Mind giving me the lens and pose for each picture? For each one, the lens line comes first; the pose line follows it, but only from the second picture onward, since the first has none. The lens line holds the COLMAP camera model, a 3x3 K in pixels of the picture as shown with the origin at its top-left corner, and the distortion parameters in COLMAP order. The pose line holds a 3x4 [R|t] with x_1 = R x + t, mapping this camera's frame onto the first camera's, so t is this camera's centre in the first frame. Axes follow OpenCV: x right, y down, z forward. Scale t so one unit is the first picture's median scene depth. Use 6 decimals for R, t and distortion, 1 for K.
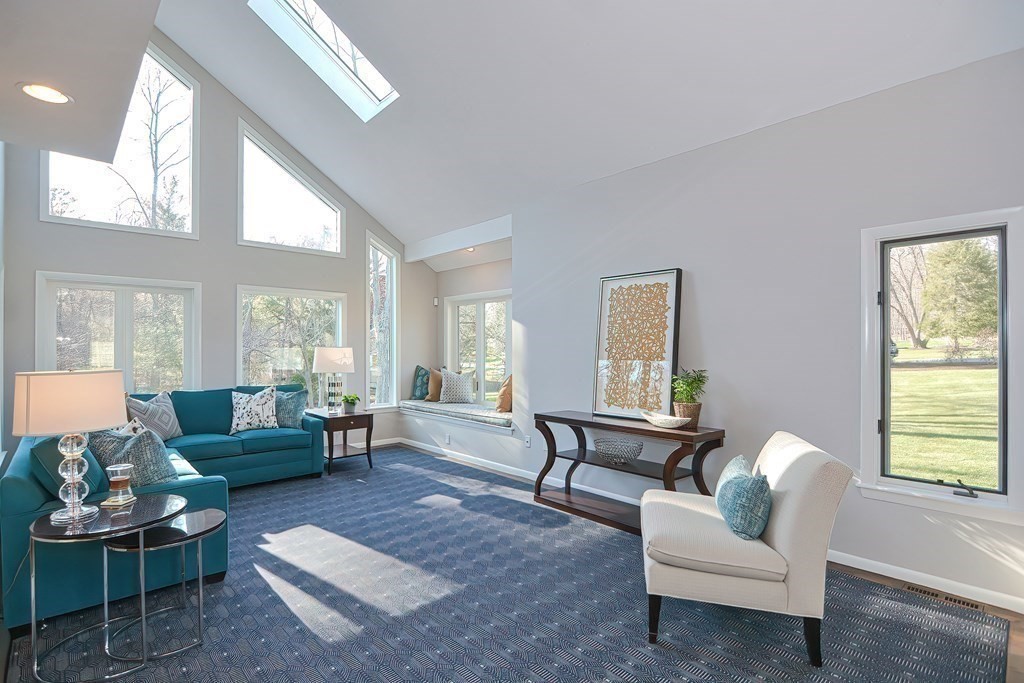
lens RADIAL K [[498.7, 0, 507.7], [0, 498.7, 341.9], [0, 0, 1]] dist [-0.022802, -0.001904]
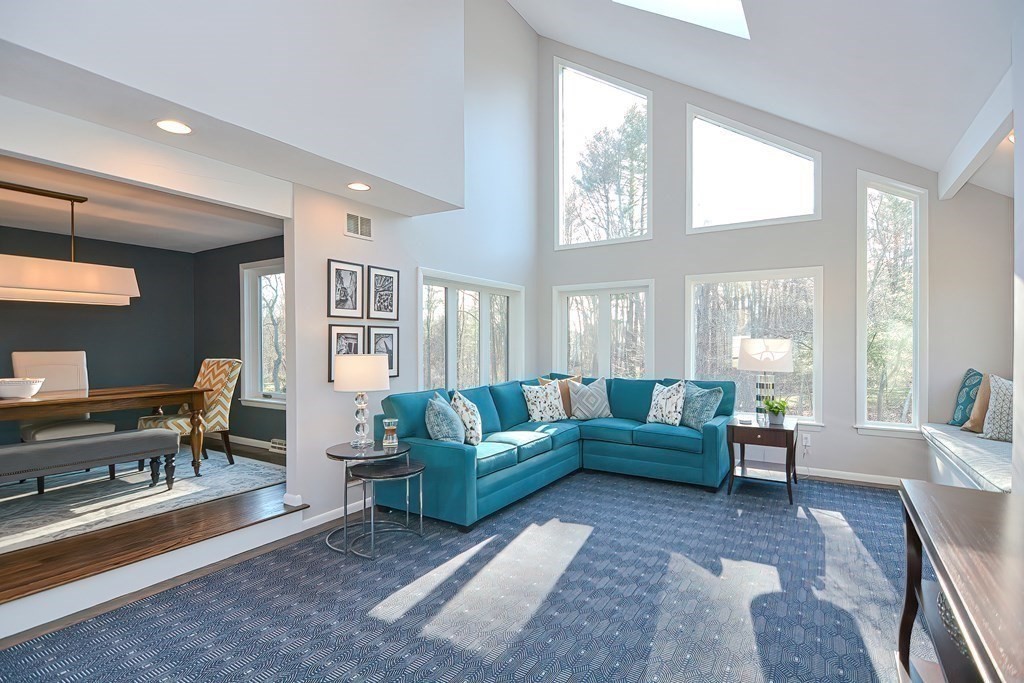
lens RADIAL K [[490.0, 0, 505.1], [0, 490.0, 341.7], [0, 0, 1]] dist [0.000580, -0.001015]
pose [[0.245155, -0.000814, -0.969484, 0.315866], [0.013808, 0.999901, 0.002652, 0.008112], [0.969386, -0.014037, 0.245142, 0.421365]]
